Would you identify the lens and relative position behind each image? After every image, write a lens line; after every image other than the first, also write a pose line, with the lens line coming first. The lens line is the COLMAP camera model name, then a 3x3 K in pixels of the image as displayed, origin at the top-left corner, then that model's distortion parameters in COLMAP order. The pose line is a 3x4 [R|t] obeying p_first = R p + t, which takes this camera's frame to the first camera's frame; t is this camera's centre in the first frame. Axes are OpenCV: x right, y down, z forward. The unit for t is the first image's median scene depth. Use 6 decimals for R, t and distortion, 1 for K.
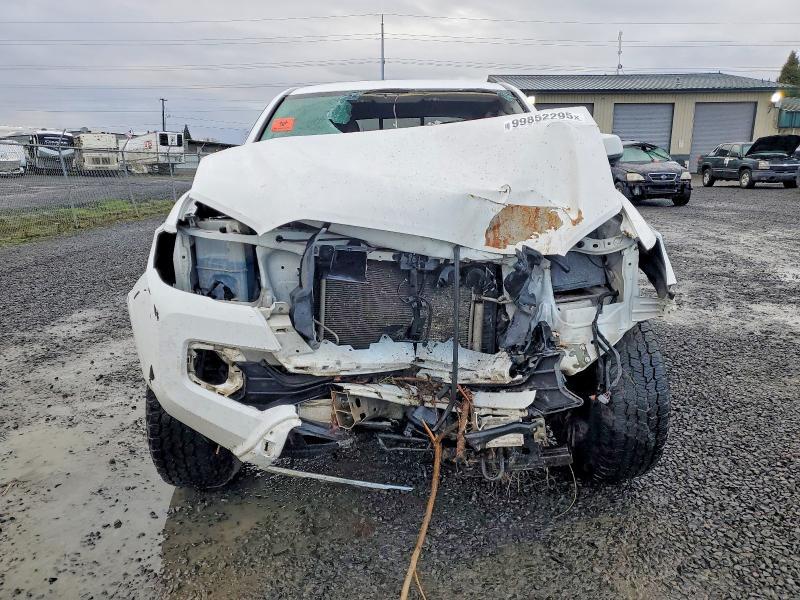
lens RADIAL K [[639.0, 0, 398.3], [0, 639.0, 303.3], [0, 0, 1]] dist [0.015761, 0.006365]
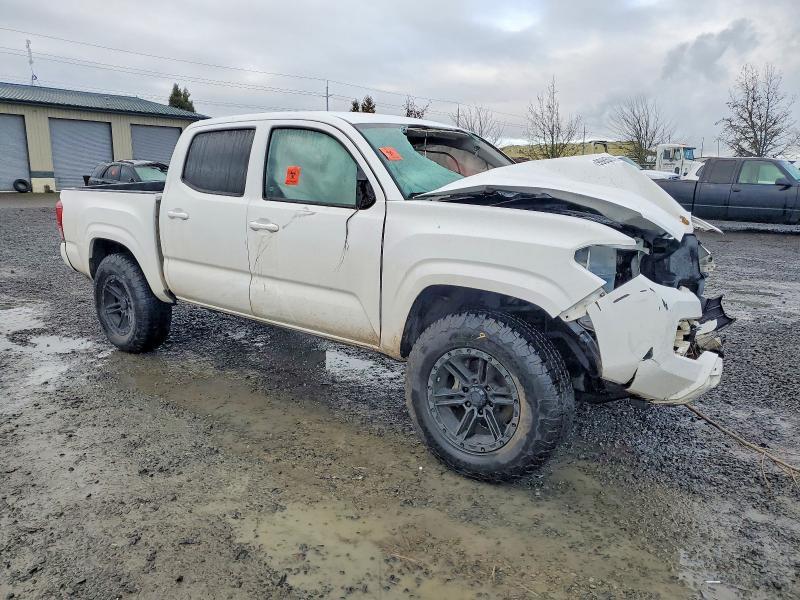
lens RADIAL K [[639.0, 0, 397.8], [0, 639.0, 301.0], [0, 0, 1]] dist [0.015761, 0.006365]
pose [[0.607227, -0.140792, 0.781954, -0.127489], [0.163014, 0.985314, 0.050819, -0.010961], [-0.777626, 0.096610, 0.621261, 0.042953]]
